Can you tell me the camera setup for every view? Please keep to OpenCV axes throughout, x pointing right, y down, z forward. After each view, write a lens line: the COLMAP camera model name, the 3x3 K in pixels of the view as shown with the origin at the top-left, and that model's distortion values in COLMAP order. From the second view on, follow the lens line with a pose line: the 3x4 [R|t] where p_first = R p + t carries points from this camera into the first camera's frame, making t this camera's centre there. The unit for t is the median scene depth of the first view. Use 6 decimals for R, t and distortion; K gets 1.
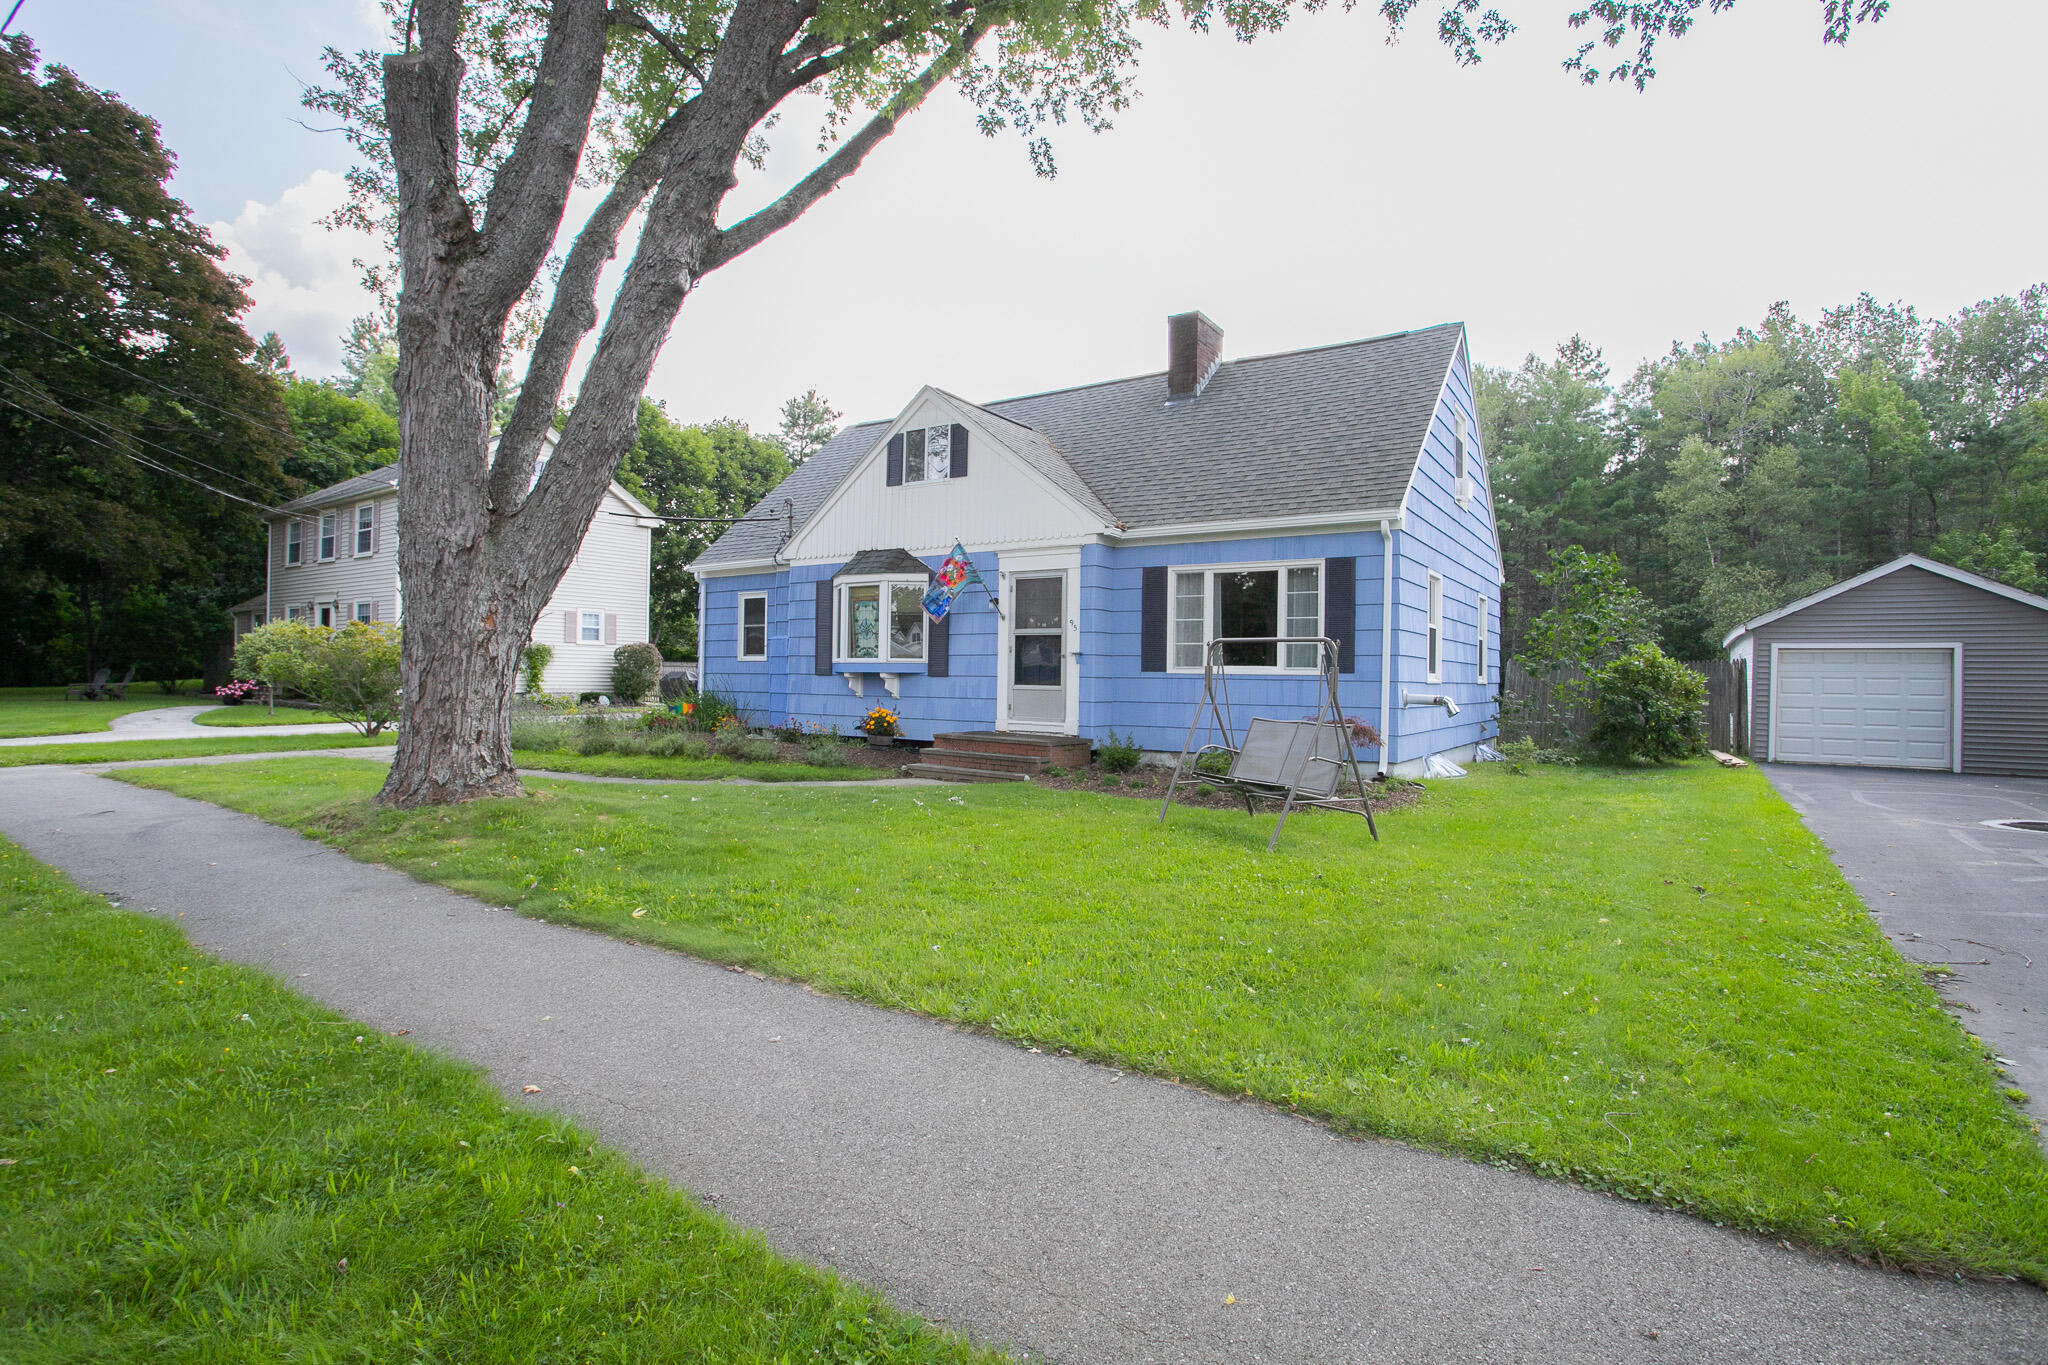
lens RADIAL K [[989.6, 0, 1024.0], [0, 989.6, 682.5], [0, 0, 1]] dist [-0.030326, -0.000079]
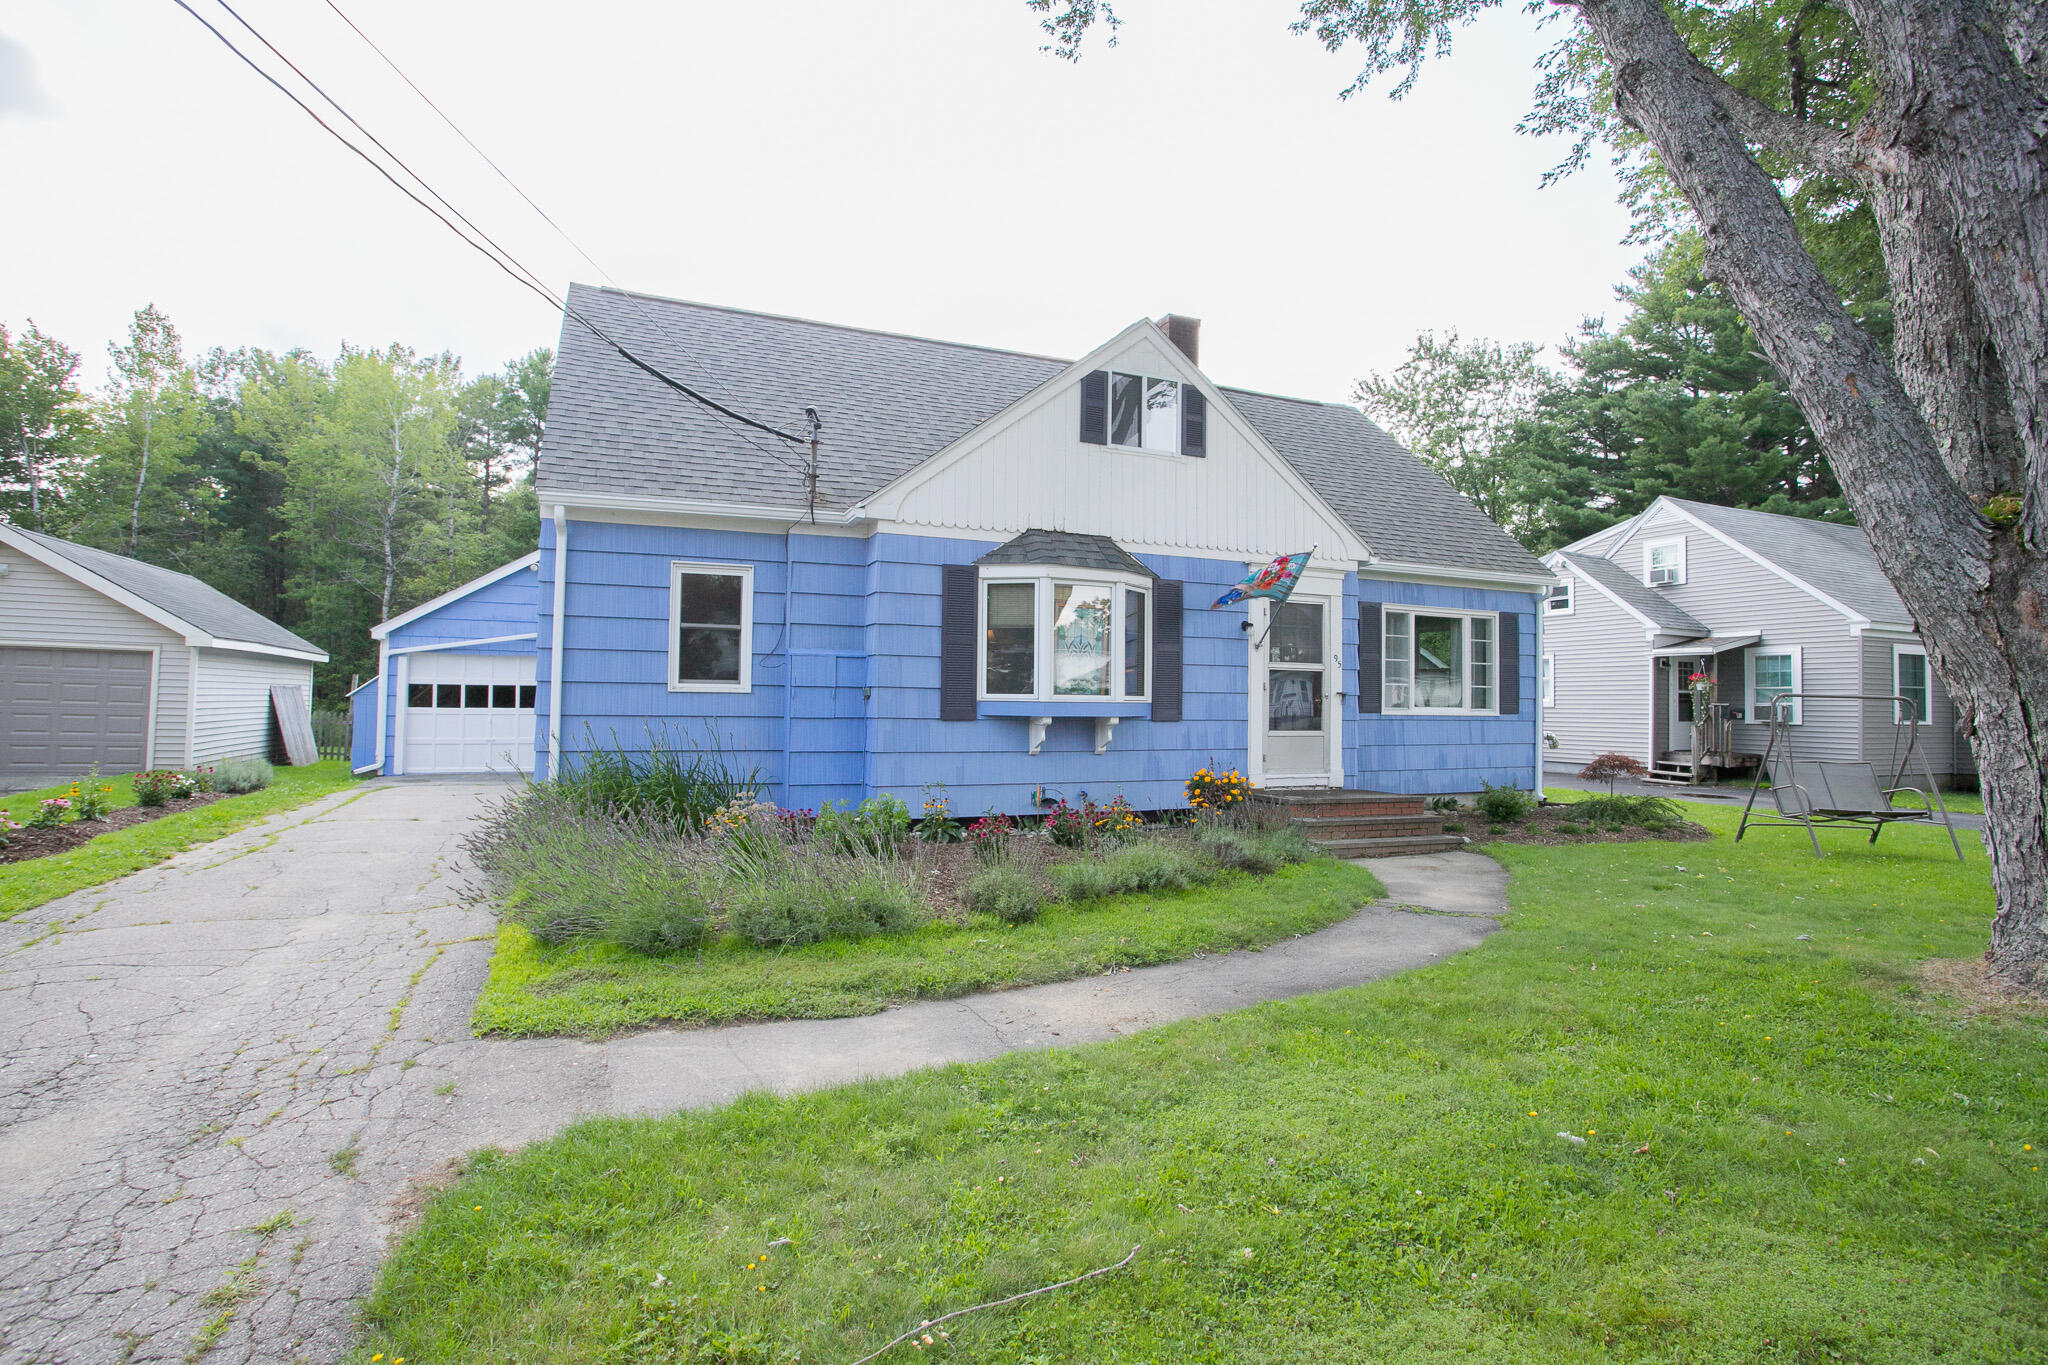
lens RADIAL K [[989.6, 0, 1024.0], [0, 989.6, 682.5], [0, 0, 1]] dist [-0.030326, -0.000079]
pose [[0.533179, 0.000767, 0.846002, -0.790822], [-0.007991, 0.999960, 0.004129, -0.038240], [-0.845965, -0.008962, 0.533164, 0.722613]]
